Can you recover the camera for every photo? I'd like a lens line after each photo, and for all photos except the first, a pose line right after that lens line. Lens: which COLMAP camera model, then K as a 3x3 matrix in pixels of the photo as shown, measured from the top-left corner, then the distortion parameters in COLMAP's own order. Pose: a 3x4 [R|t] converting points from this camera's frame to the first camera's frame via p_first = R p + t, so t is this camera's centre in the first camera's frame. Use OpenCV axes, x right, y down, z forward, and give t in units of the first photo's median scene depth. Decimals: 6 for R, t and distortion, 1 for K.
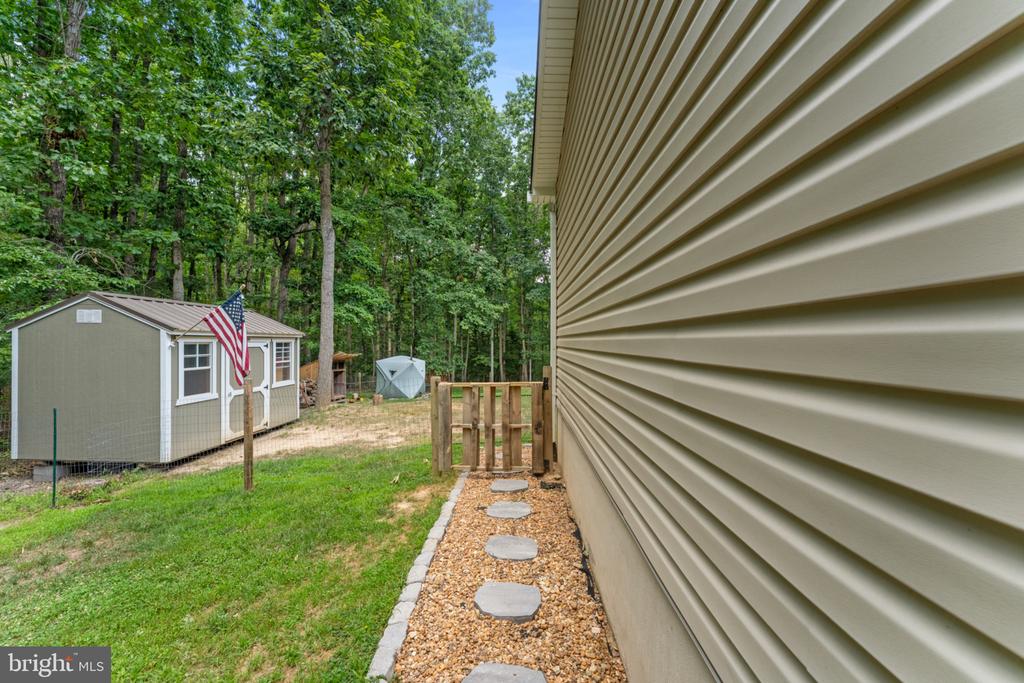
lens RADIAL K [[410.7, 0, 512.0], [0, 410.7, 341.5], [0, 0, 1]] dist [0.000337, 0.000034]
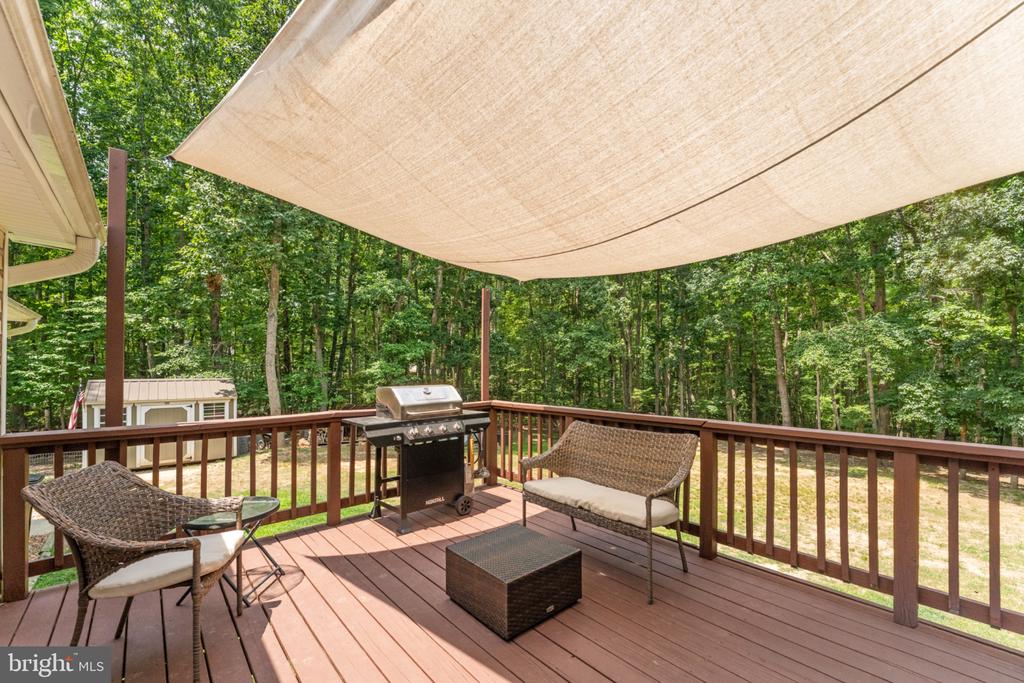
lens RADIAL K [[424.3, 0, 511.0], [0, 424.3, 353.8], [0, 0, 1]] dist [0.000920, 0.000158]
pose [[0.670382, -0.010566, -0.741941, 1.377148], [-0.005290, 0.999805, -0.019018, -0.162004], [0.741998, 0.016674, 0.670195, 0.832173]]
